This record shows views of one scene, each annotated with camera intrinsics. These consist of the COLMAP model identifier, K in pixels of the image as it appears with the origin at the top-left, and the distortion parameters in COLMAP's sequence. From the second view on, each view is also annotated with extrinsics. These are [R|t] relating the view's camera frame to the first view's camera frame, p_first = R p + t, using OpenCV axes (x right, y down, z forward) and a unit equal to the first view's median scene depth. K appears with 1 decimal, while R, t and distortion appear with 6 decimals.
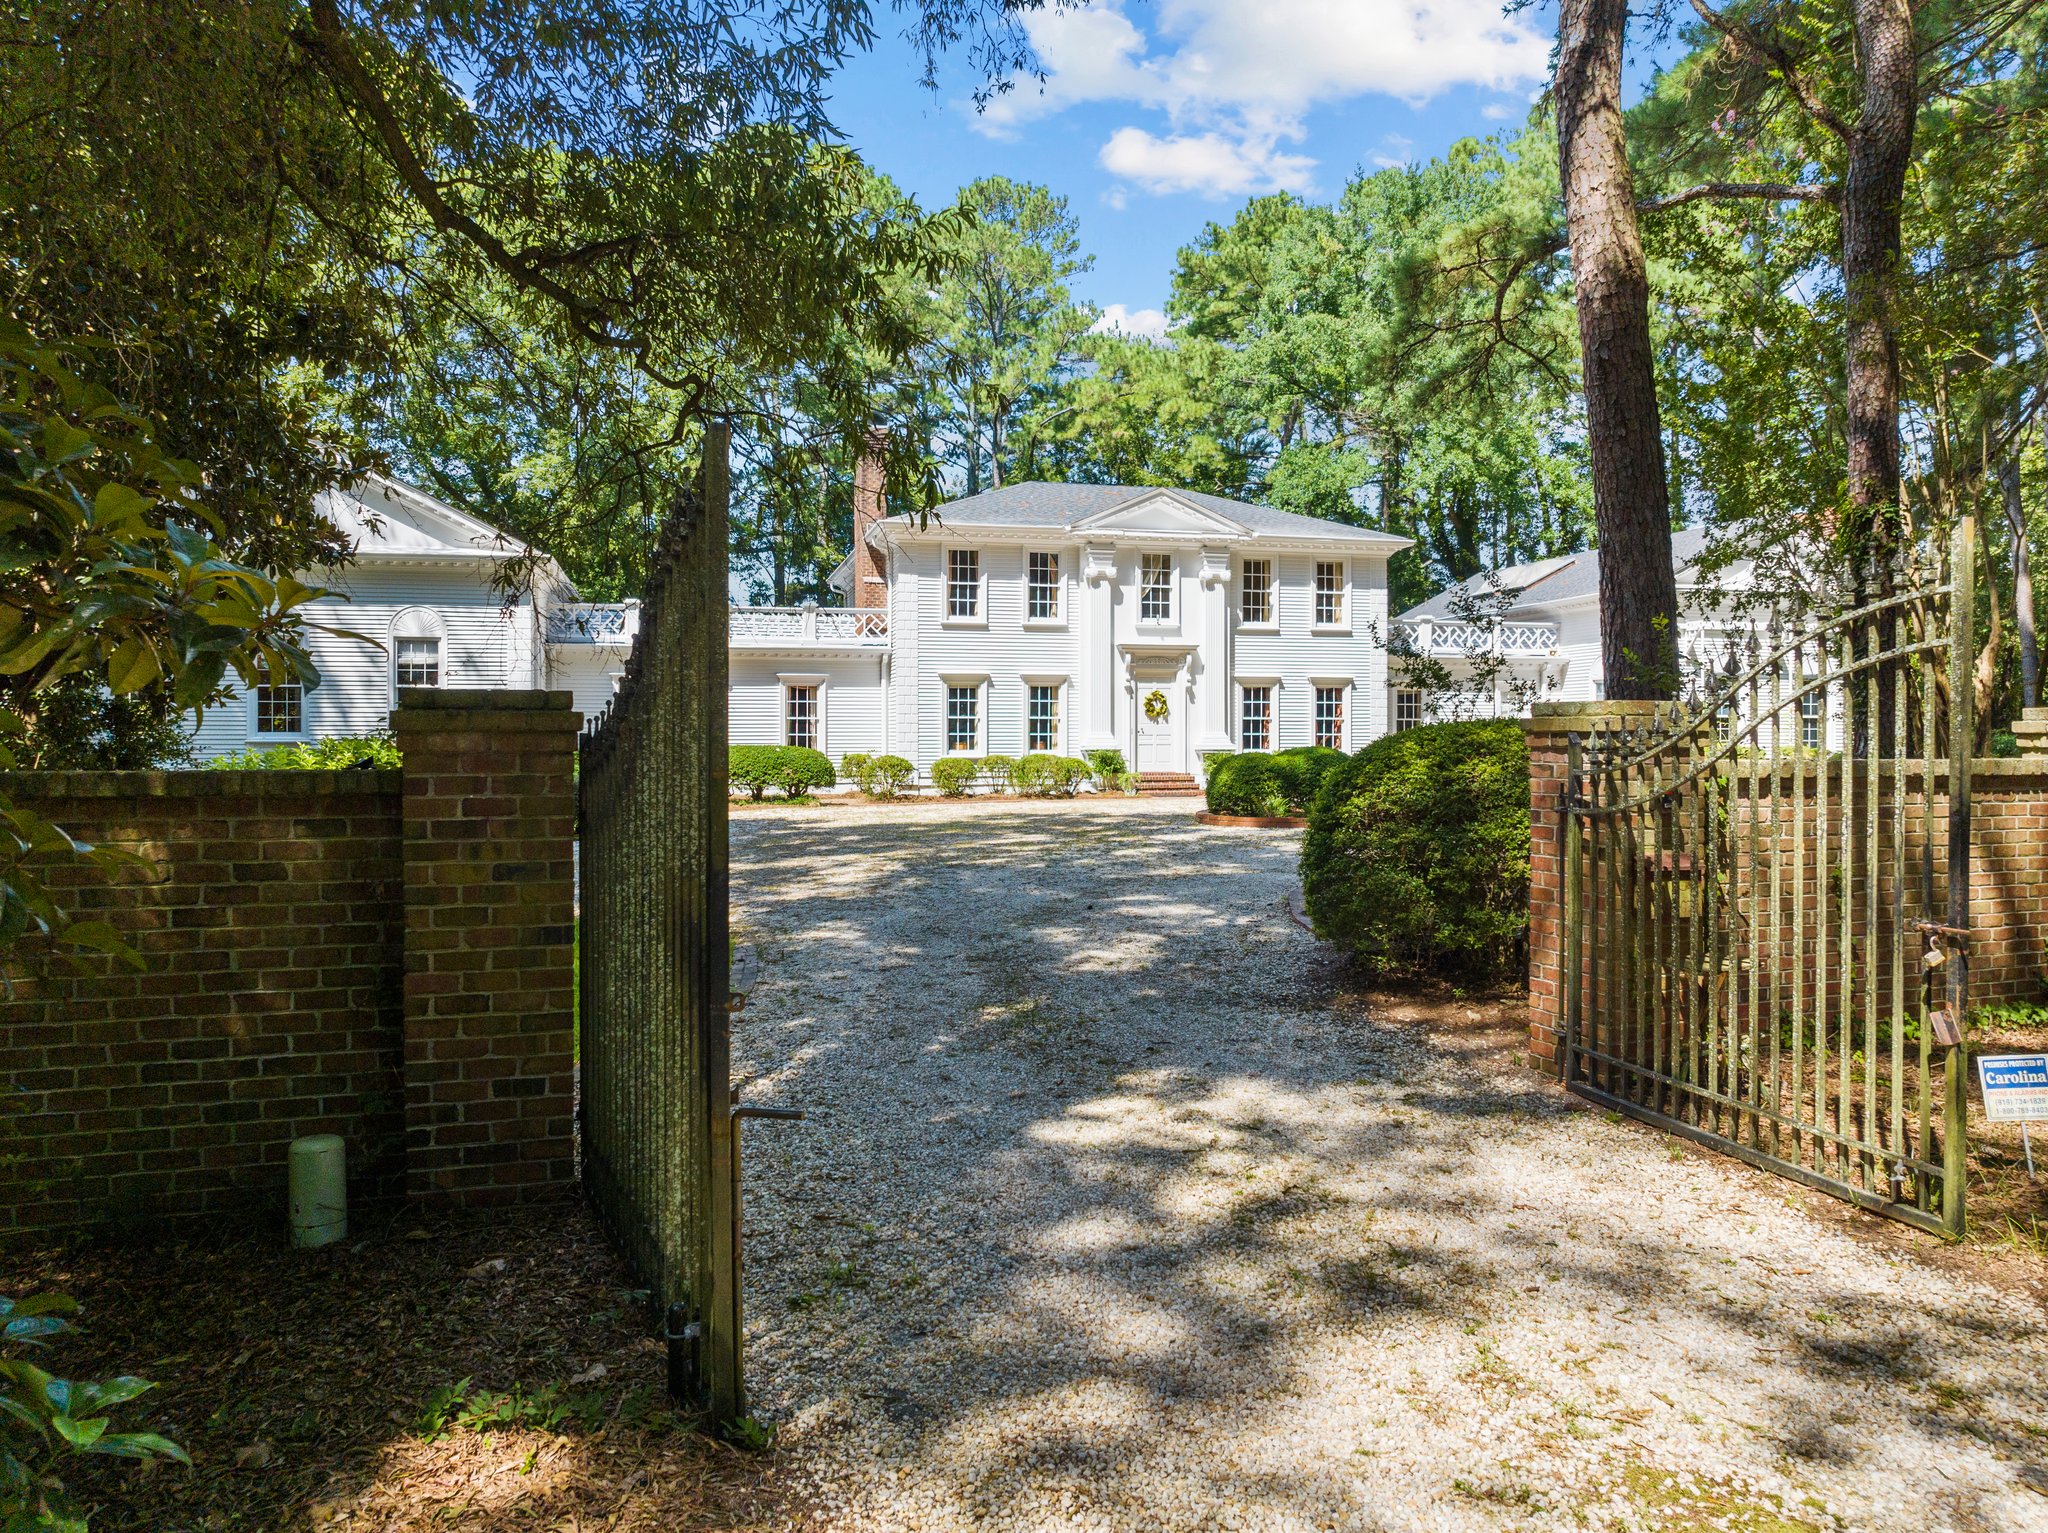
lens RADIAL K [[1430.2, 0, 1022.4], [0, 1430.2, 763.9], [0, 0, 1]] dist [-0.045377, 0.013521]
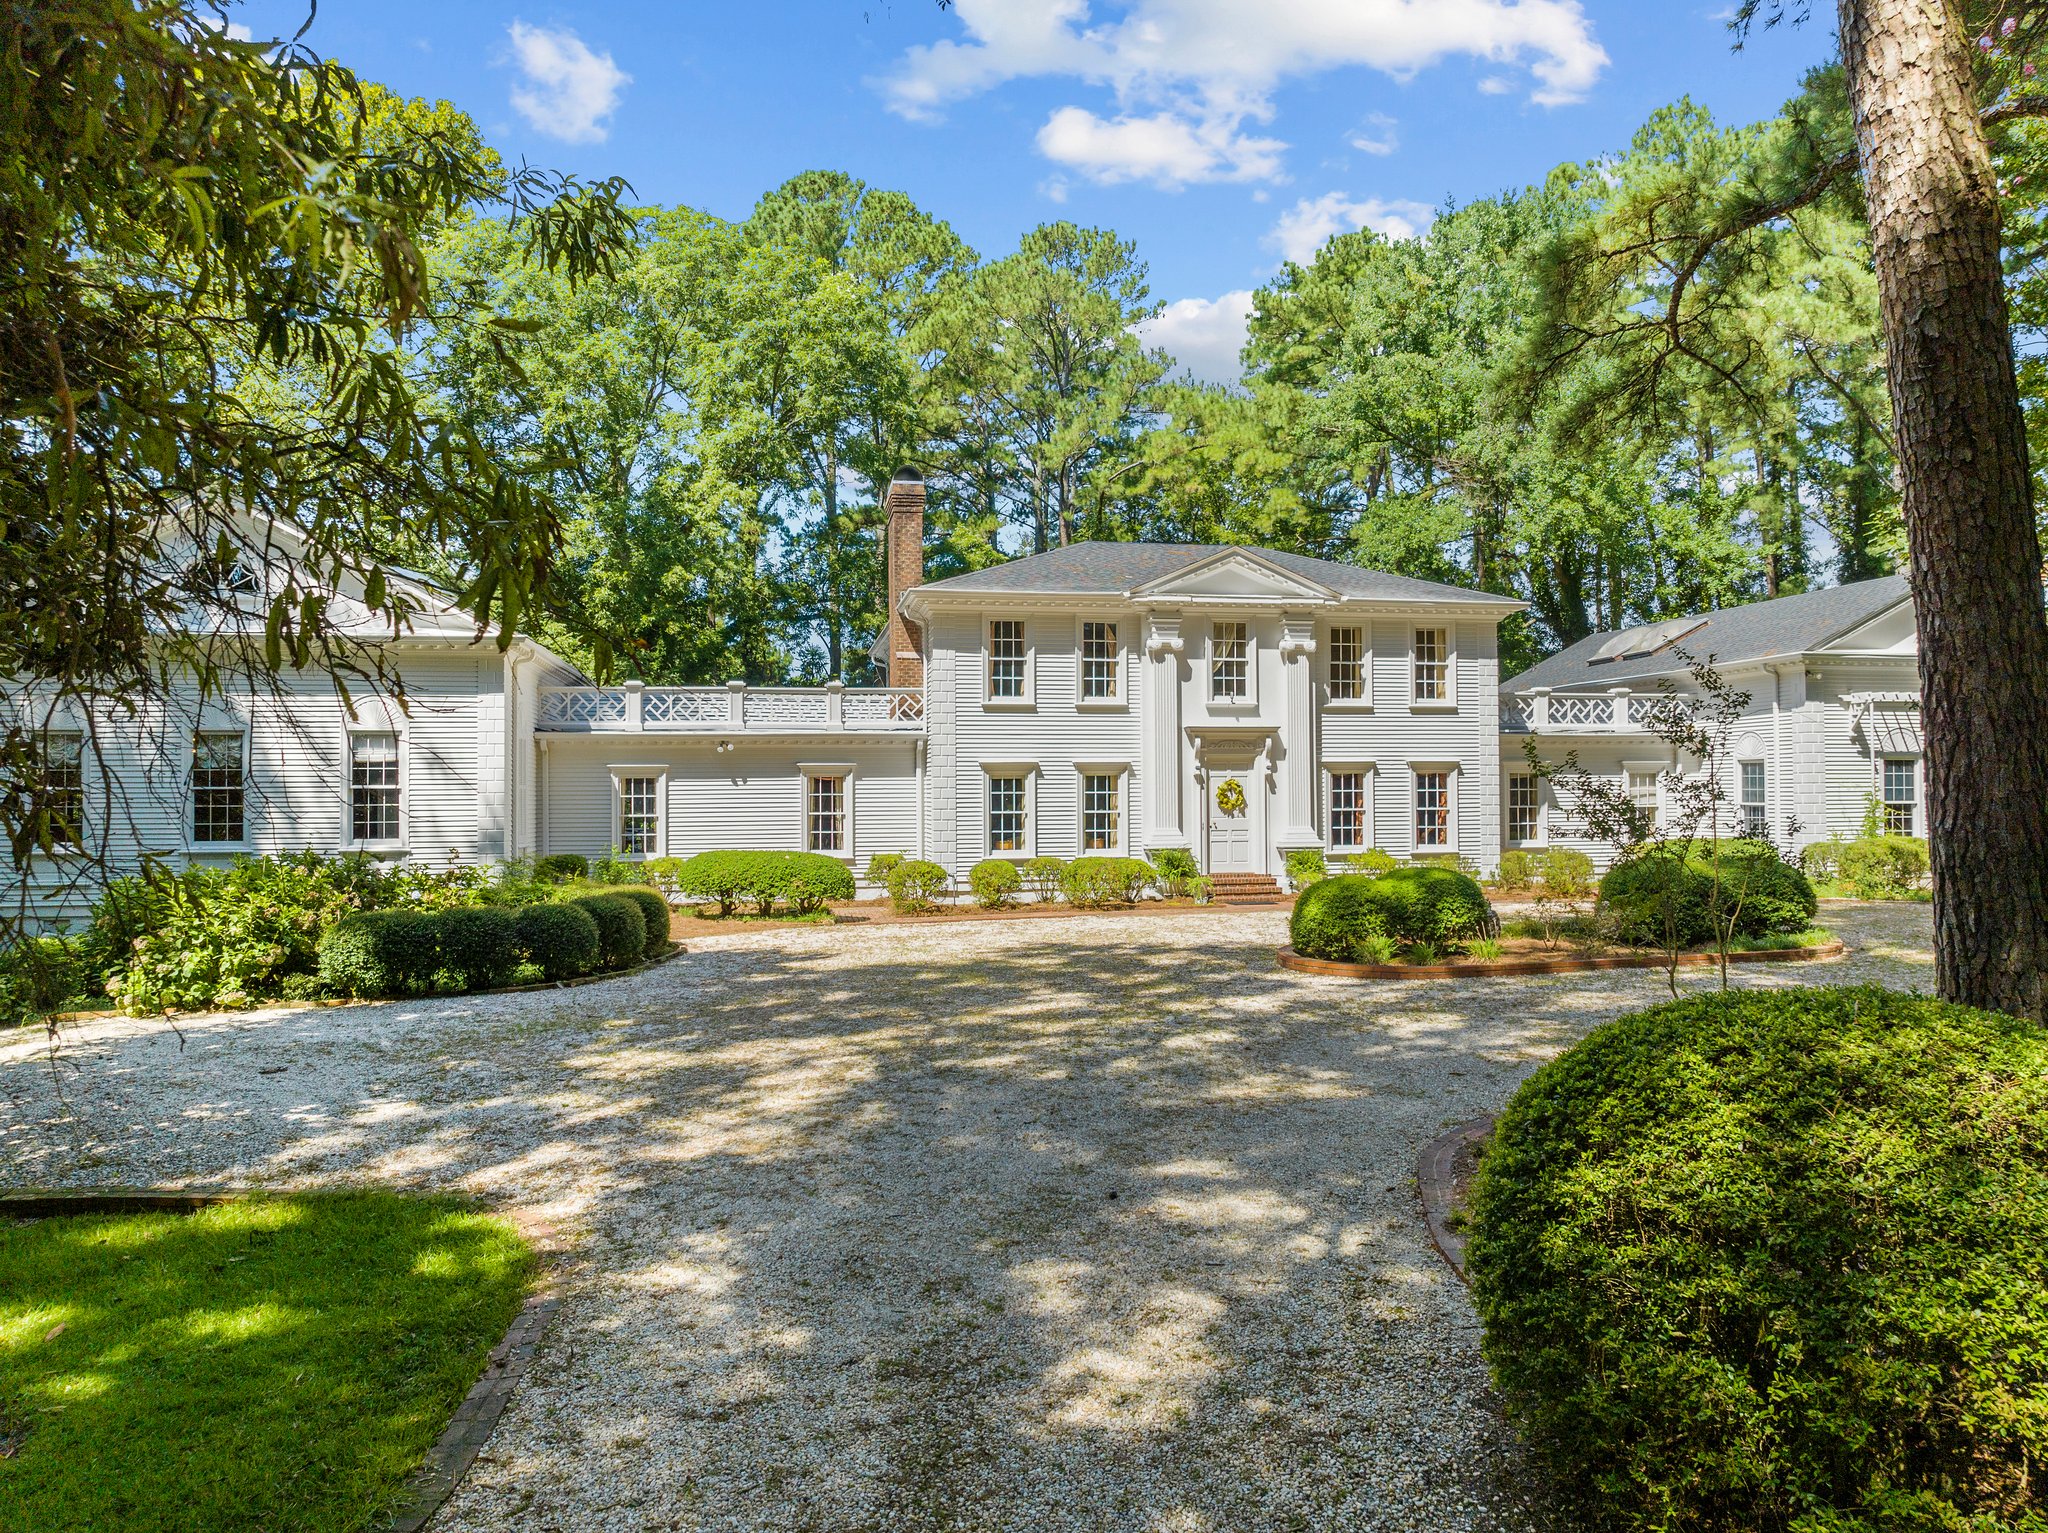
lens RADIAL K [[1430.2, 0, 1031.1], [0, 1430.2, 782.2], [0, 0, 1]] dist [-0.045377, 0.013521]
pose [[0.998678, -0.006802, -0.050945, 0.016220], [0.005406, 0.999607, -0.027495, -0.025849], [0.051112, 0.027183, 0.998323, 0.125013]]
